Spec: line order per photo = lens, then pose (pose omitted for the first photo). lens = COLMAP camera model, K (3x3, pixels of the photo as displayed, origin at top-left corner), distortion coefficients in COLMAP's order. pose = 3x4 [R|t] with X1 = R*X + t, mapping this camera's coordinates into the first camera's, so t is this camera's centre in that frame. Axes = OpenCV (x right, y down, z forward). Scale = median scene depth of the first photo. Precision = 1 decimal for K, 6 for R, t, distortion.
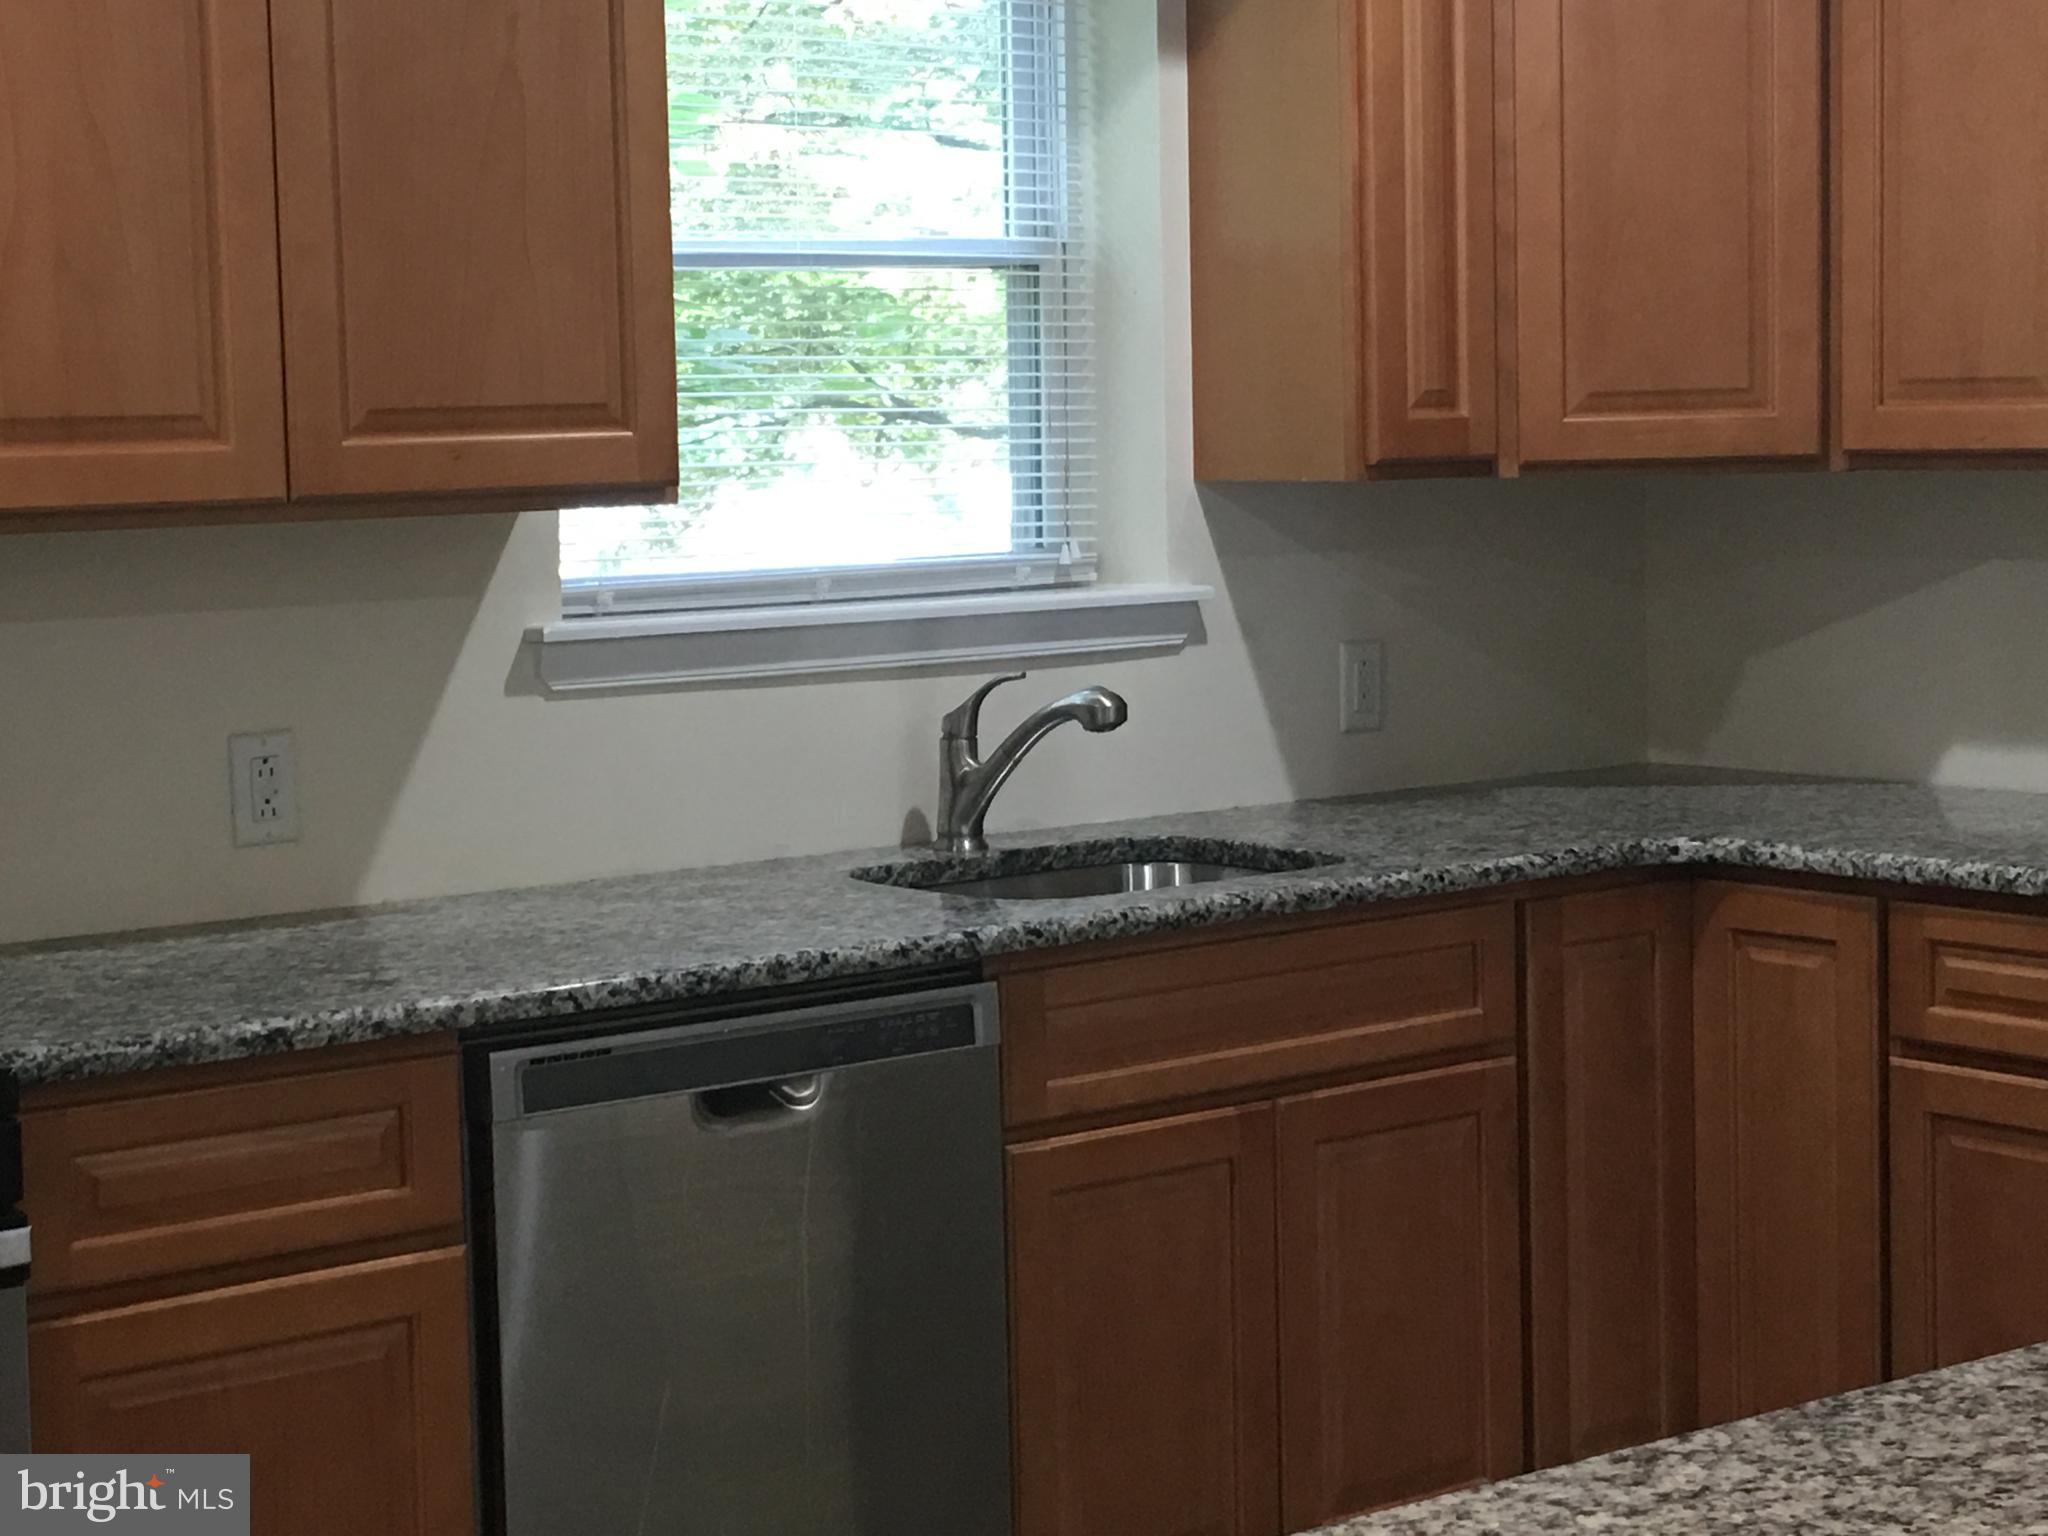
lens RADIAL K [[3491.6, 0, 1024.0], [0, 3491.6, 768.0], [0, 0, 1]] dist [-0.055612, 0.092218]
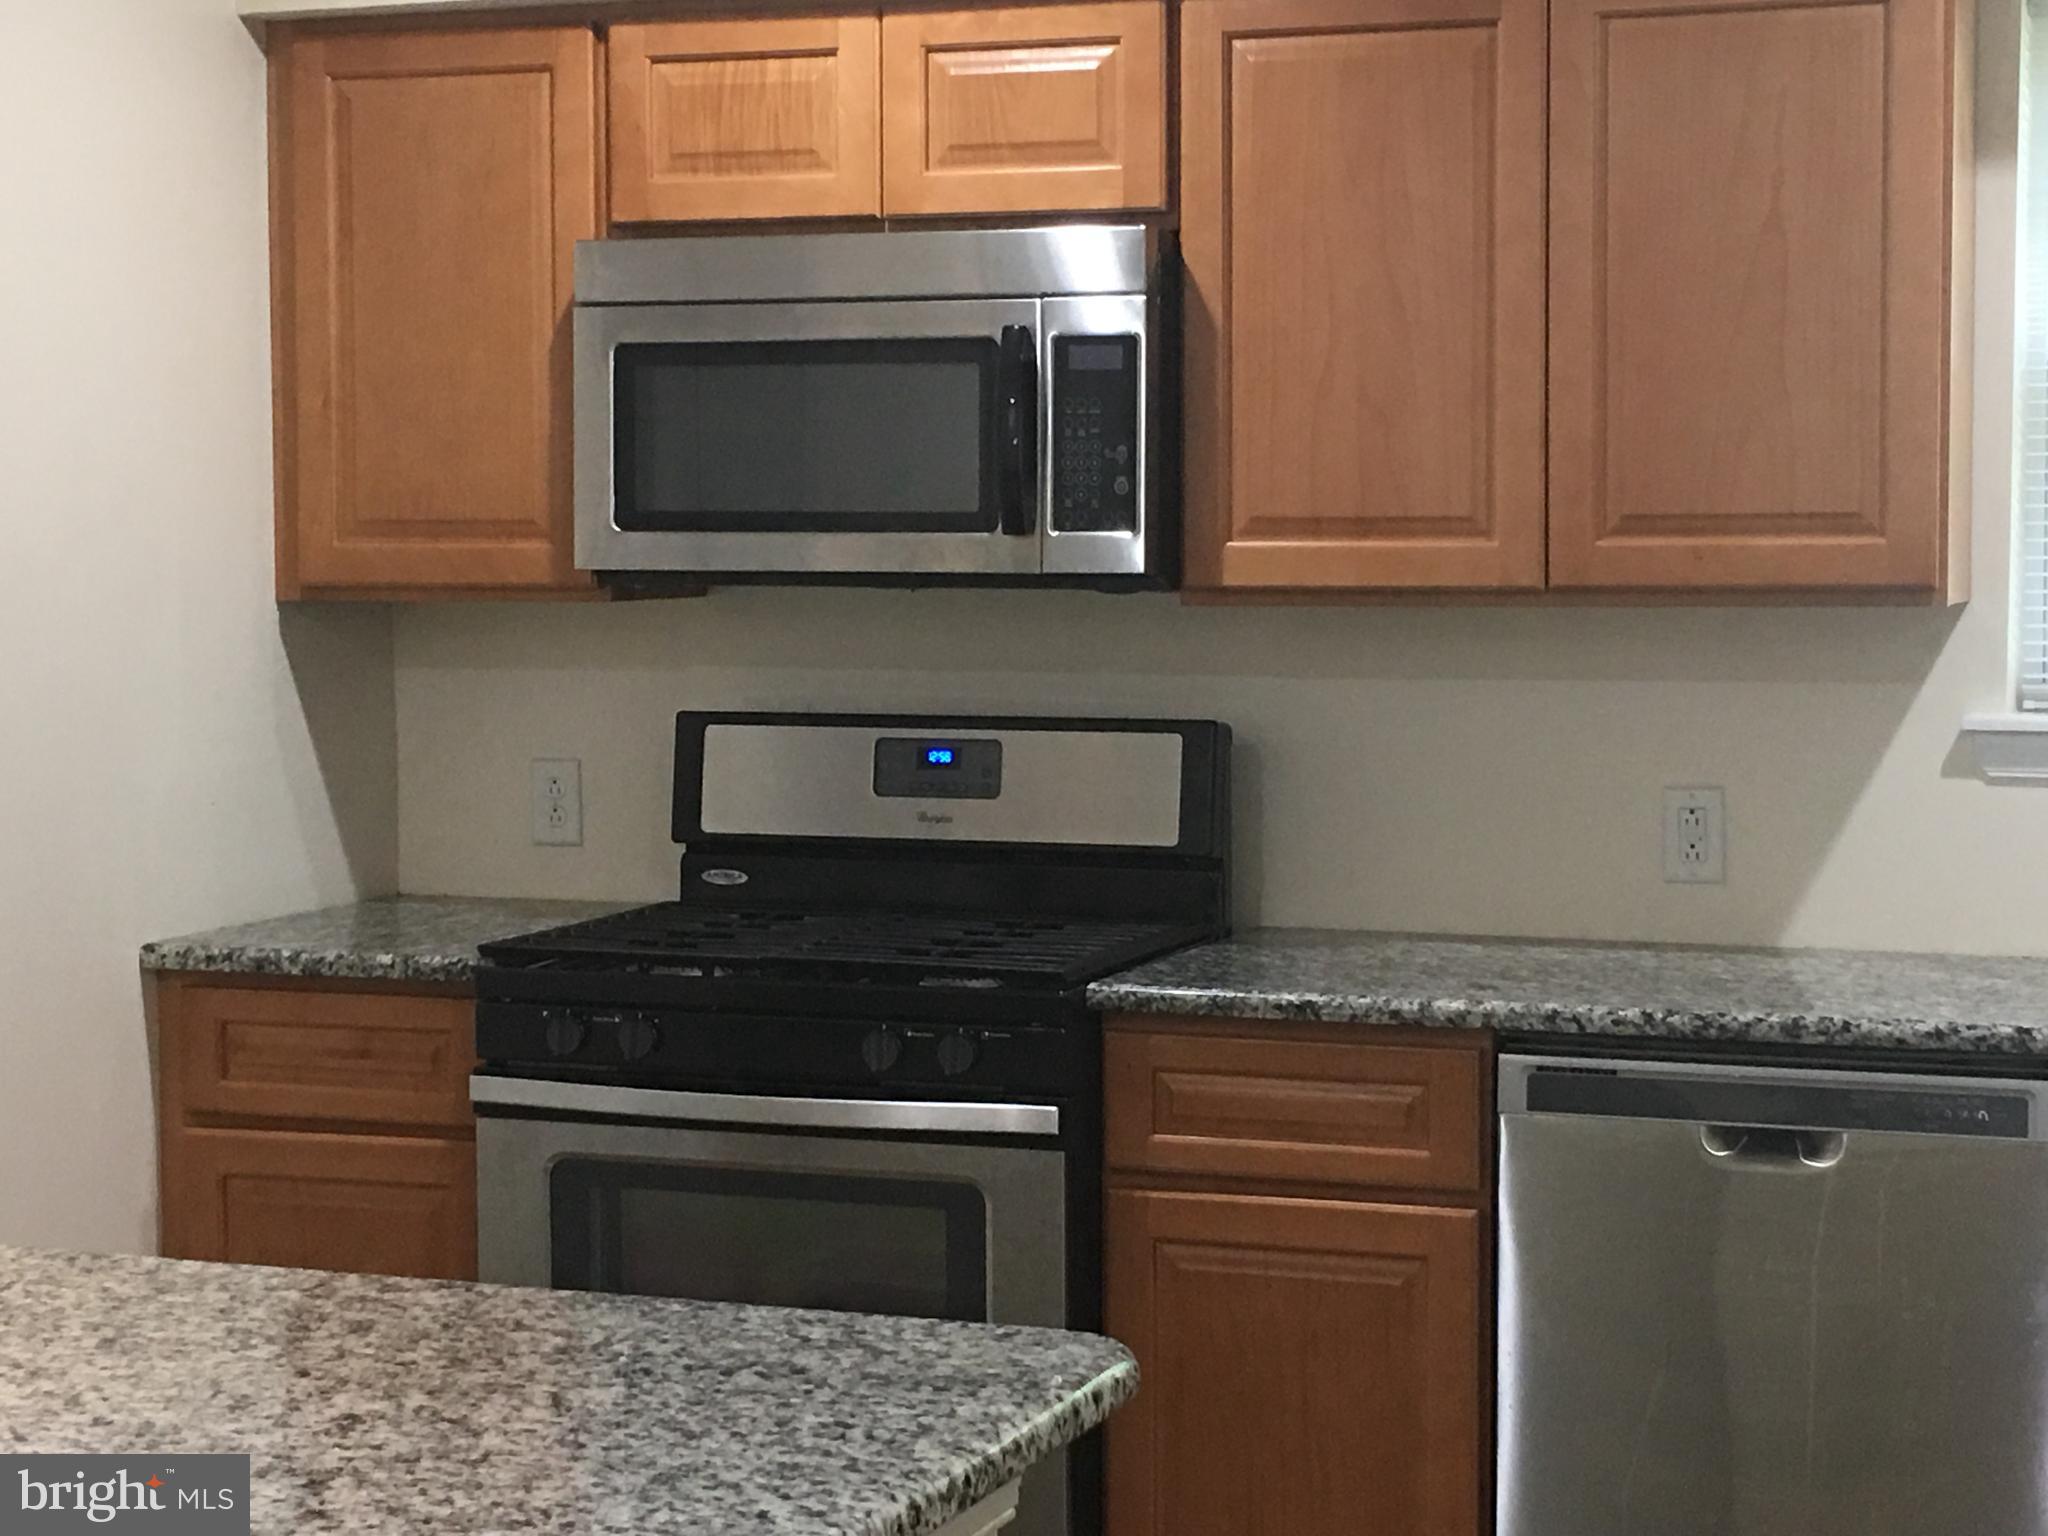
lens RADIAL K [[3491.6, 0, 1024.0], [0, 3491.6, 768.0], [0, 0, 1]] dist [-0.055612, 0.092218]
pose [[0.543613, 0.077708, -0.835731, 0.723723], [-0.092477, 0.995188, 0.032382, -0.038256], [0.834226, 0.059682, 0.548184, 0.193001]]
